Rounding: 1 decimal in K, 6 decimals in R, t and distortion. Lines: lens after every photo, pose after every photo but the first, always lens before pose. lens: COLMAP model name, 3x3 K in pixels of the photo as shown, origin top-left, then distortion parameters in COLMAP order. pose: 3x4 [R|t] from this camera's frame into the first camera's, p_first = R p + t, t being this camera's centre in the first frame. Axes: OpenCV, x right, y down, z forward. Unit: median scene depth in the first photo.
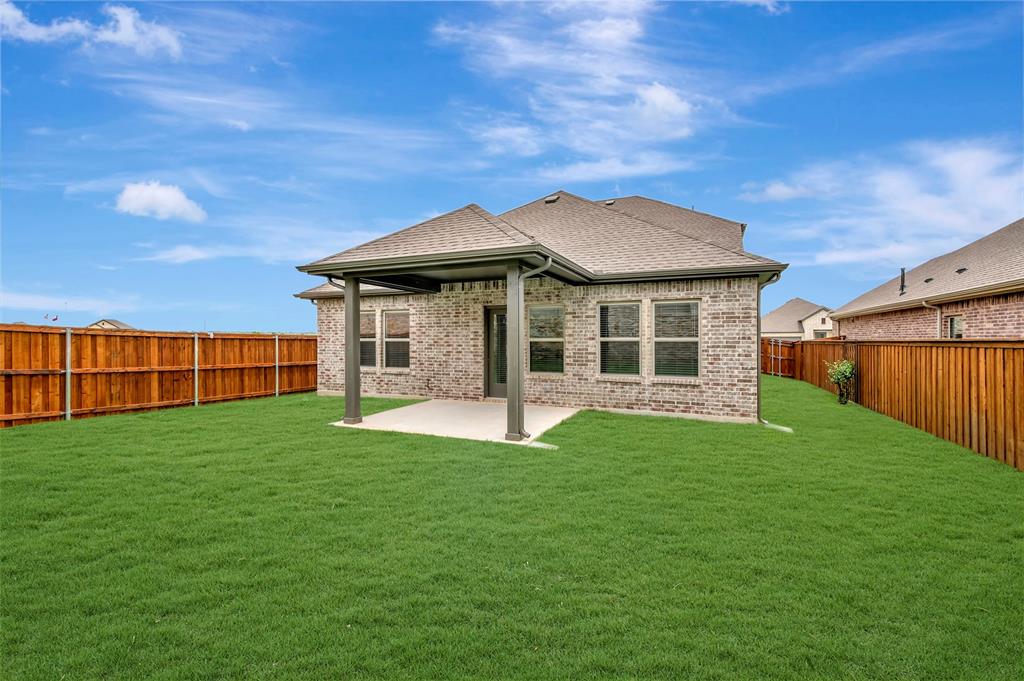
lens RADIAL K [[439.3, 0, 511.6], [0, 439.3, 339.5], [0, 0, 1]] dist [-0.000033, -0.000049]
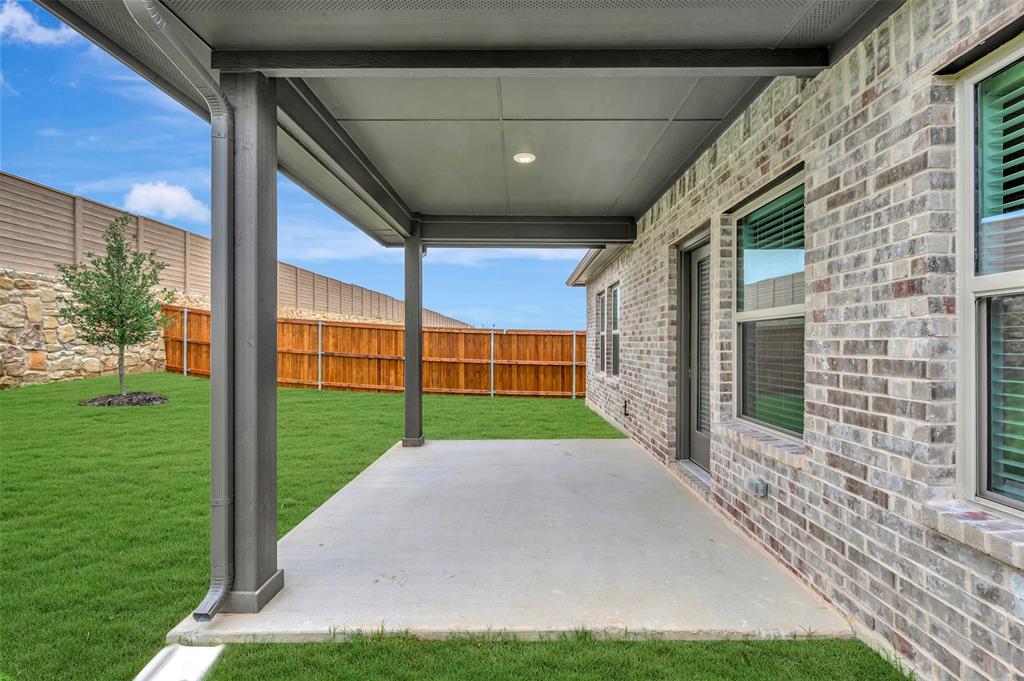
lens RADIAL K [[410.2, 0, 510.8], [0, 410.2, 342.3], [0, 0, 1]] dist [0.000953, -0.000255]
pose [[0.390852, 0.000426, -0.920453, 0.246648], [-0.007926, 0.999964, -0.002903, 0.020279], [0.920419, 0.008430, 0.390841, 0.697877]]
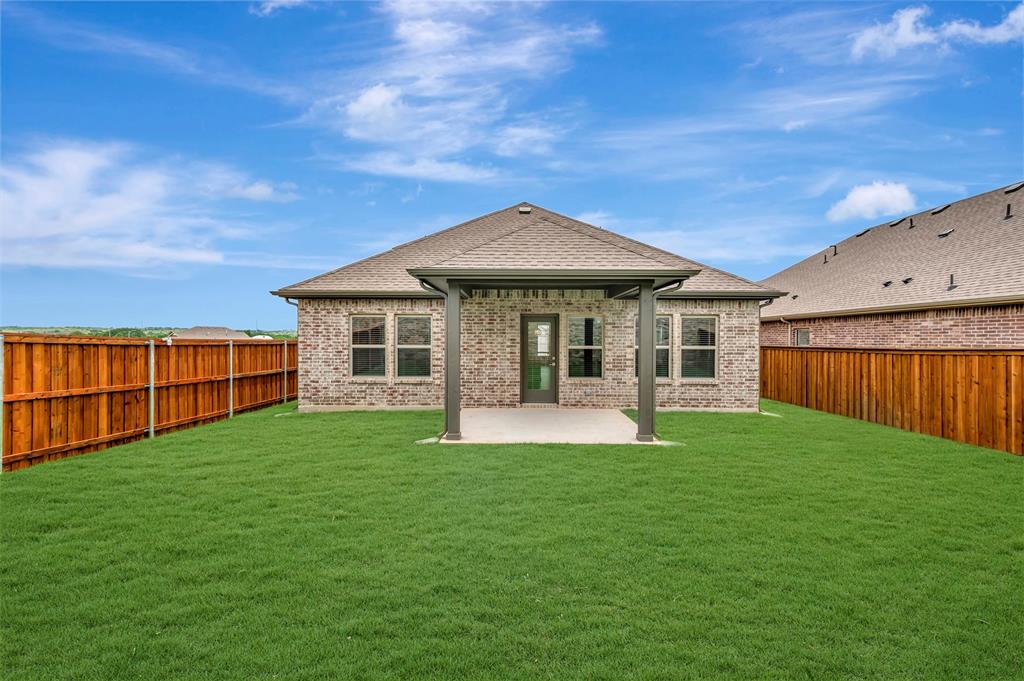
lens RADIAL K [[439.3, 0, 508.7], [0, 439.3, 338.5], [0, 0, 1]] dist [-0.000033, -0.000049]
pose [[0.914696, 0.004496, 0.404118, -0.502404], [-0.004335, 0.999990, -0.001313, -0.017742], [-0.404120, -0.000551, 0.914706, 0.080321]]
